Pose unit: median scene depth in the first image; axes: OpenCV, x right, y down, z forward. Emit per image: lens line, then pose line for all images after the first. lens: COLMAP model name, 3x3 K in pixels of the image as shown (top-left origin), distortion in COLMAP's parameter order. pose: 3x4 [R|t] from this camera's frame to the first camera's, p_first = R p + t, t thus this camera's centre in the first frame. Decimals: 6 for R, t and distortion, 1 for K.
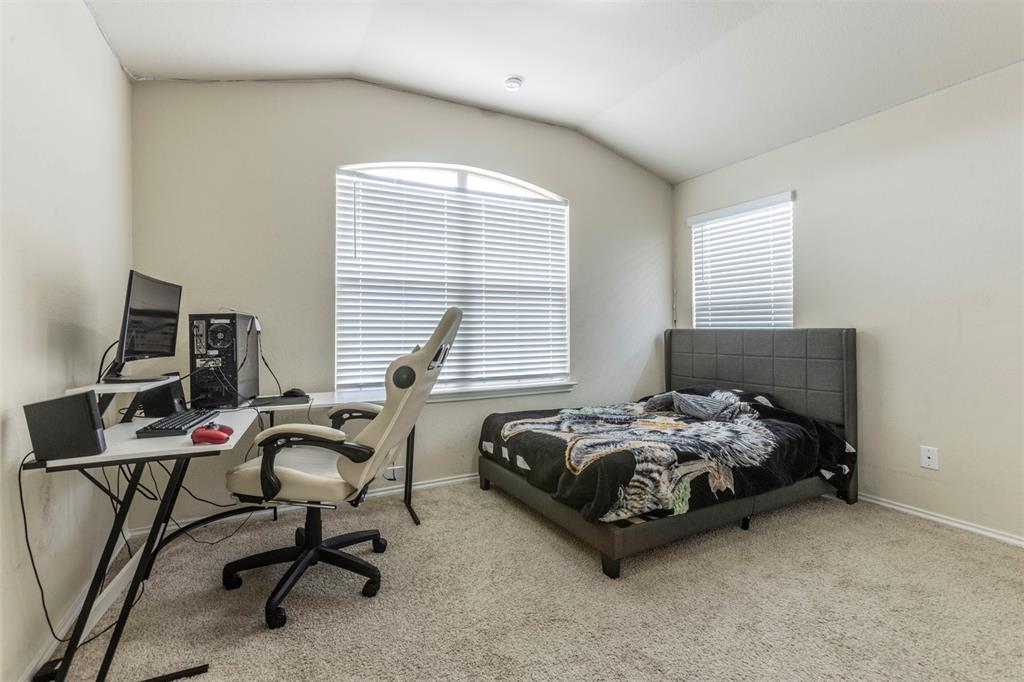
lens RADIAL K [[460.1, 0, 501.5], [0, 460.1, 333.6], [0, 0, 1]] dist [-0.000419, 0.000633]
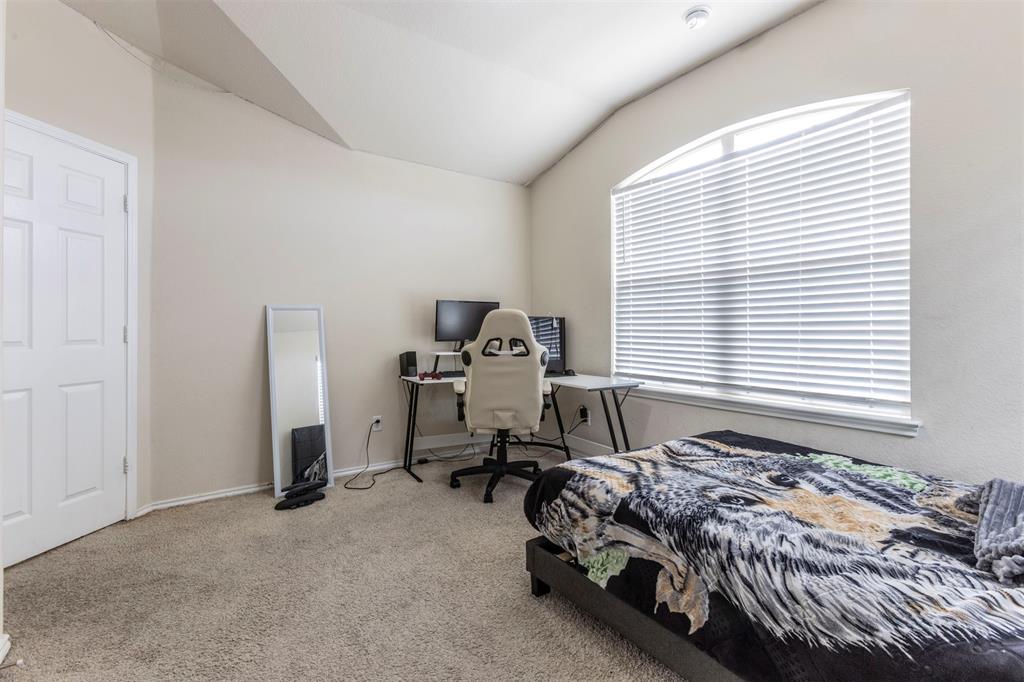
lens RADIAL K [[460.1, 0, 501.5], [0, 460.1, 333.6], [0, 0, 1]] dist [-0.000419, 0.000633]
pose [[0.121117, 0.018400, -0.992468, 0.773899], [-0.000234, 0.999829, 0.018508, -0.009845], [0.992638, -0.002009, 0.121100, 0.549215]]
